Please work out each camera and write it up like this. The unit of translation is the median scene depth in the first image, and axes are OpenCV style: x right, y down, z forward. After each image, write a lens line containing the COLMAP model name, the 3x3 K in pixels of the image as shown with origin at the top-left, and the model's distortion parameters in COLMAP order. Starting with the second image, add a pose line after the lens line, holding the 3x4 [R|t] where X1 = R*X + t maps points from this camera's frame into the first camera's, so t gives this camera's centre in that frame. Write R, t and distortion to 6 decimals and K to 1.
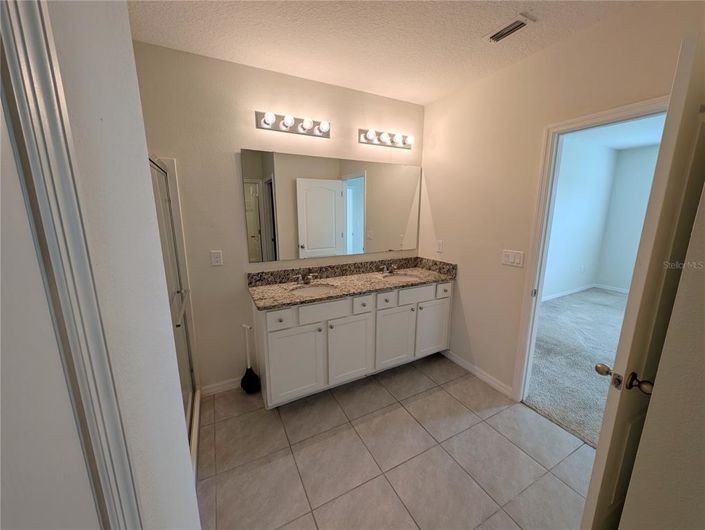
lens RADIAL K [[269.2, 0, 349.3], [0, 269.2, 265.0], [0, 0, 1]] dist [0.002003, 0.000076]
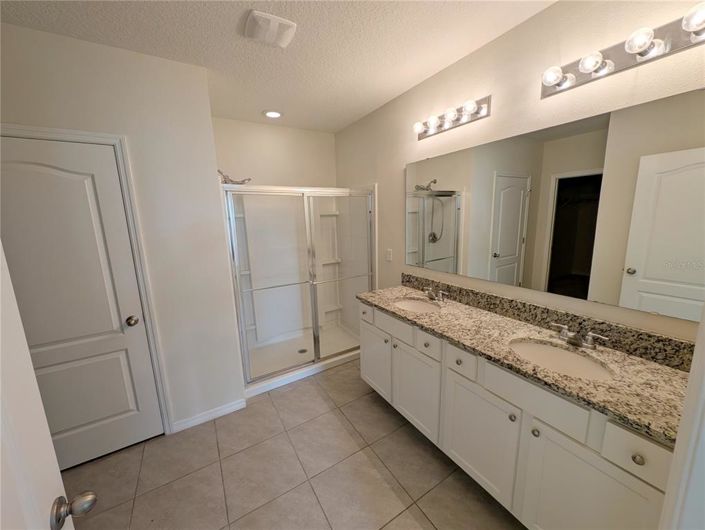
lens RADIAL K [[269.2, 0, 355.6], [0, 269.2, 264.6], [0, 0, 1]] dist [0.002003, 0.000076]
pose [[0.067520, 0.176950, -0.981901, 0.631477], [-0.166112, 0.972405, 0.163816, -0.136282], [0.983793, 0.152045, 0.095050, 0.604719]]
